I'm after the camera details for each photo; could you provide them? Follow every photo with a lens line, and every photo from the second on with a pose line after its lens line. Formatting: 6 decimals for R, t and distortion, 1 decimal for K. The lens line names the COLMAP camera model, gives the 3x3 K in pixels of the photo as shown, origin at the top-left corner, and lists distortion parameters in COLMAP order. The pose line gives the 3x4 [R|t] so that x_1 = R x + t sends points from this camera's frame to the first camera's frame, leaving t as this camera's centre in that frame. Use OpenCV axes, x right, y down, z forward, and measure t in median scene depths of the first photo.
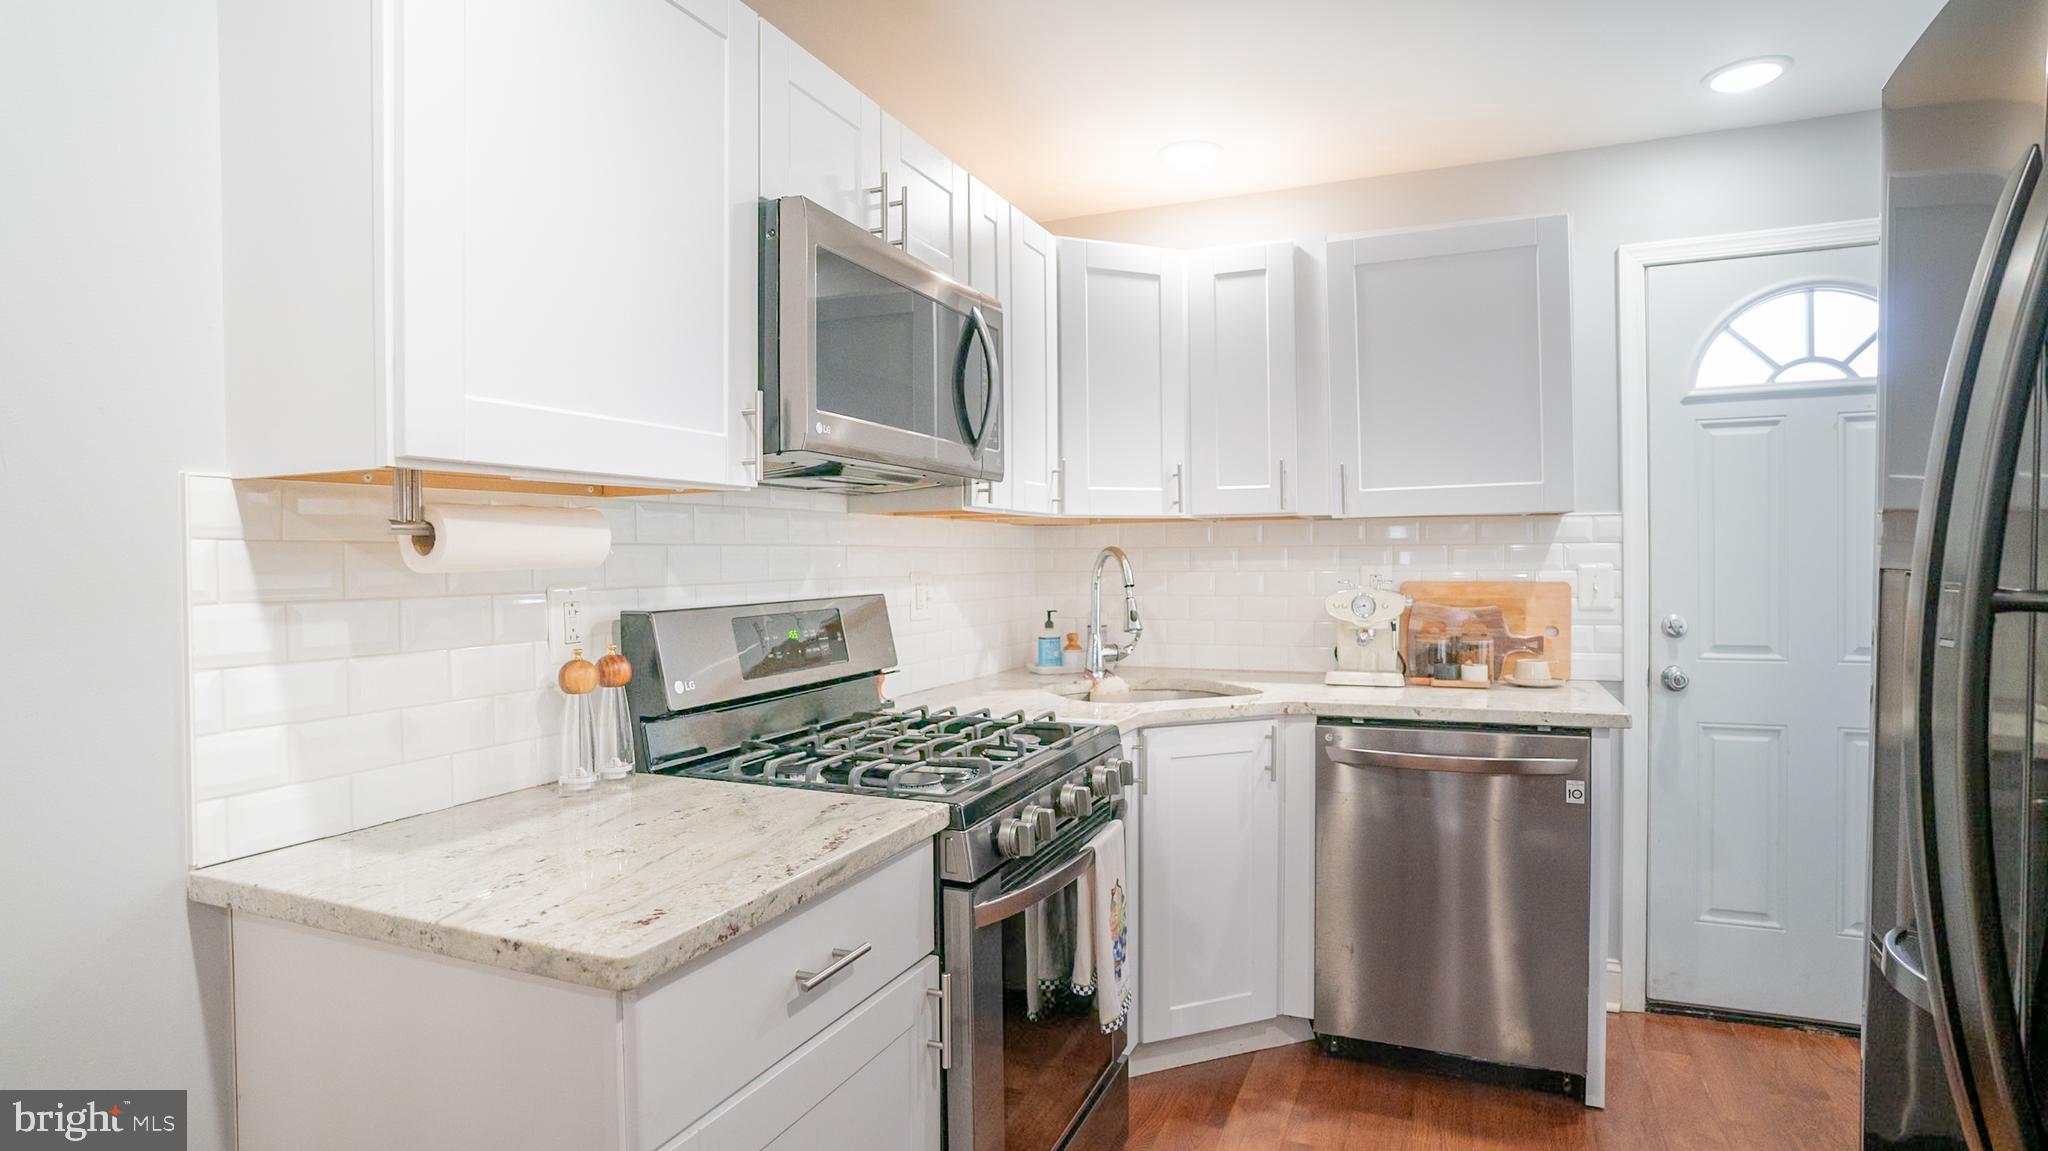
lens RADIAL K [[1059.3, 0, 1021.0], [0, 1059.3, 574.6], [0, 0, 1]] dist [-0.079980, 0.047026]
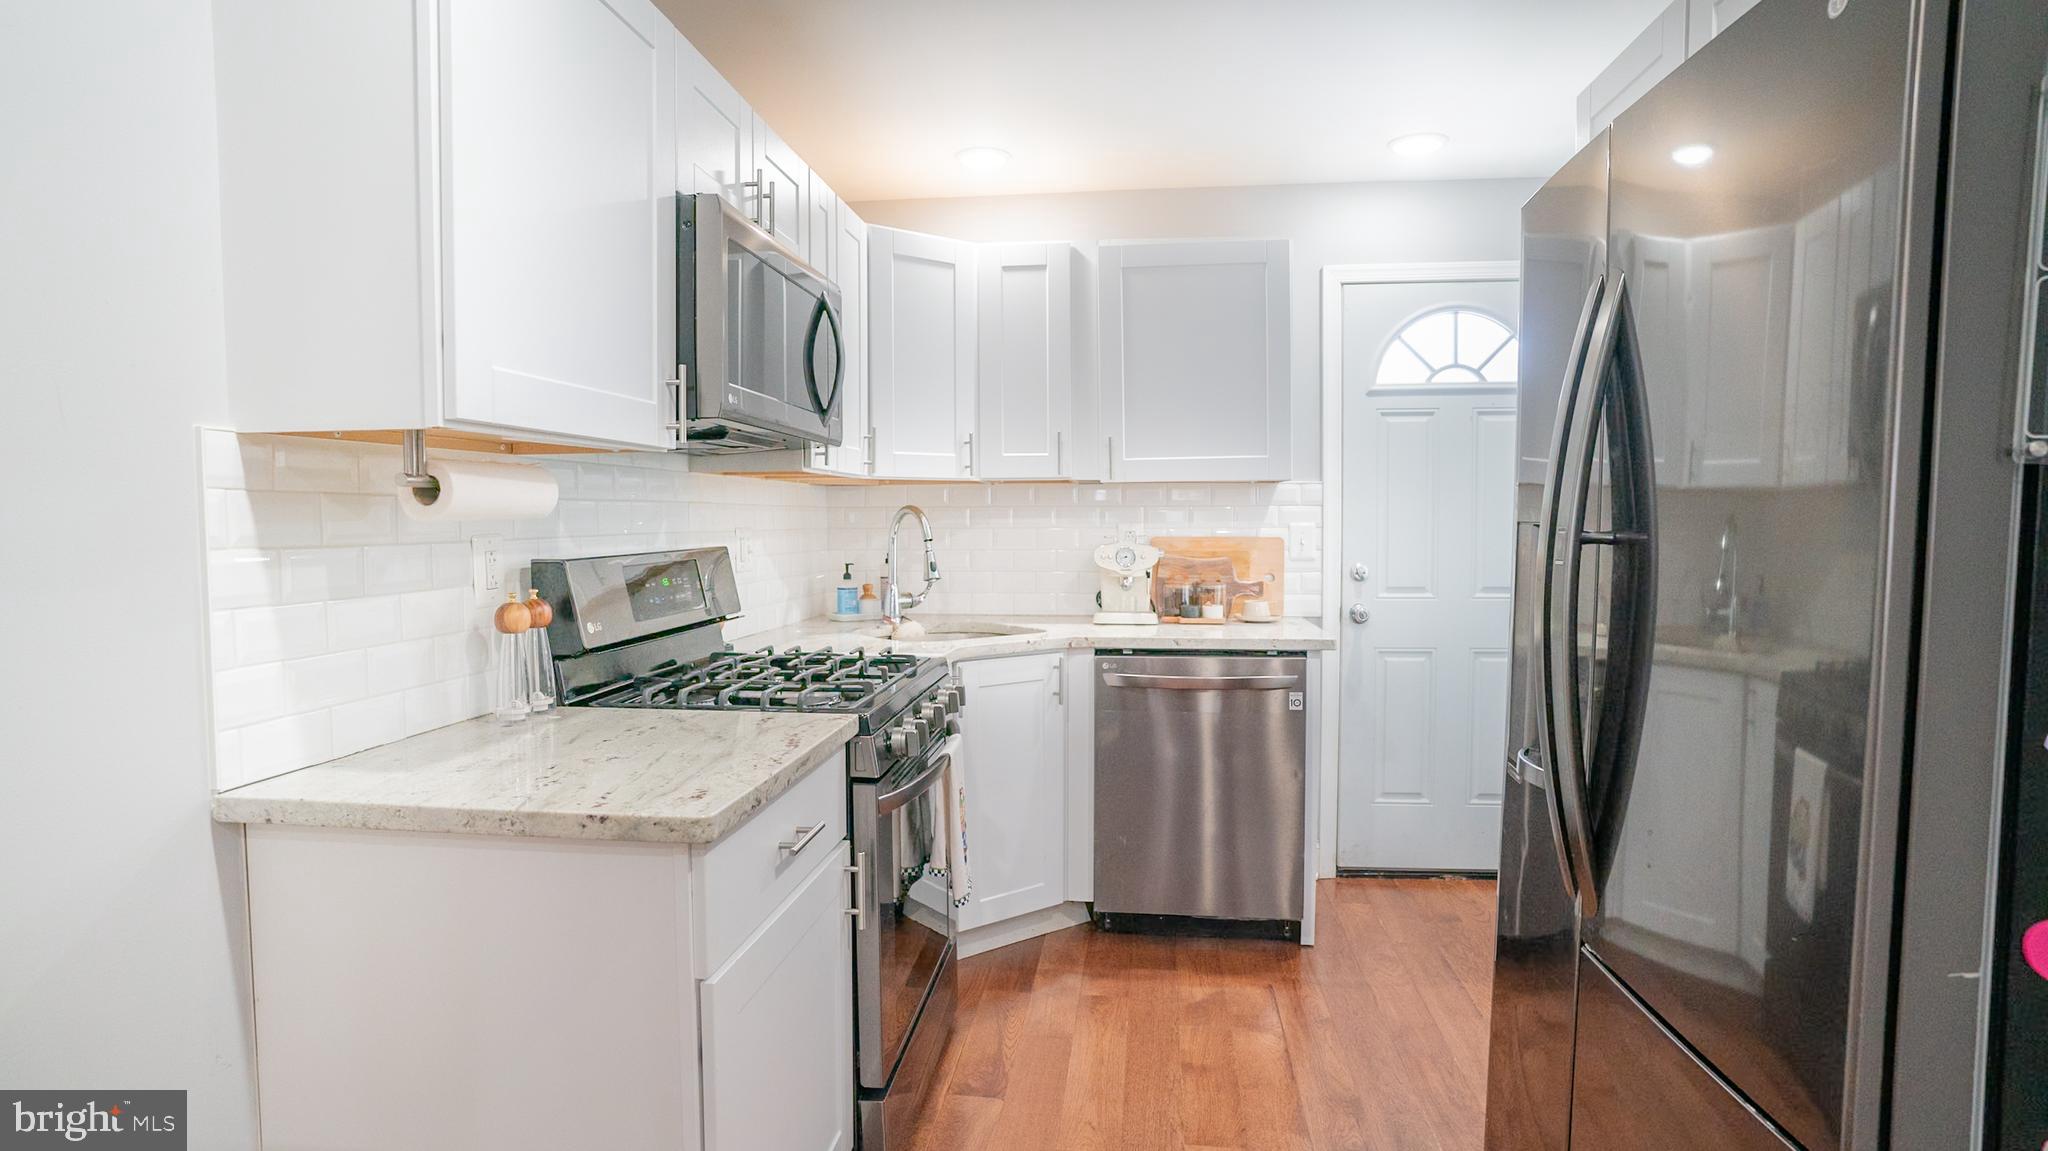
lens RADIAL K [[1059.3, 0, 1021.0], [0, 1059.3, 574.6], [0, 0, 1]] dist [-0.079980, 0.047026]
pose [[0.960093, -0.009033, 0.279533, -0.143432], [-0.001061, 0.999353, 0.035938, 0.007931], [-0.279677, -0.034801, 0.959463, -0.134868]]
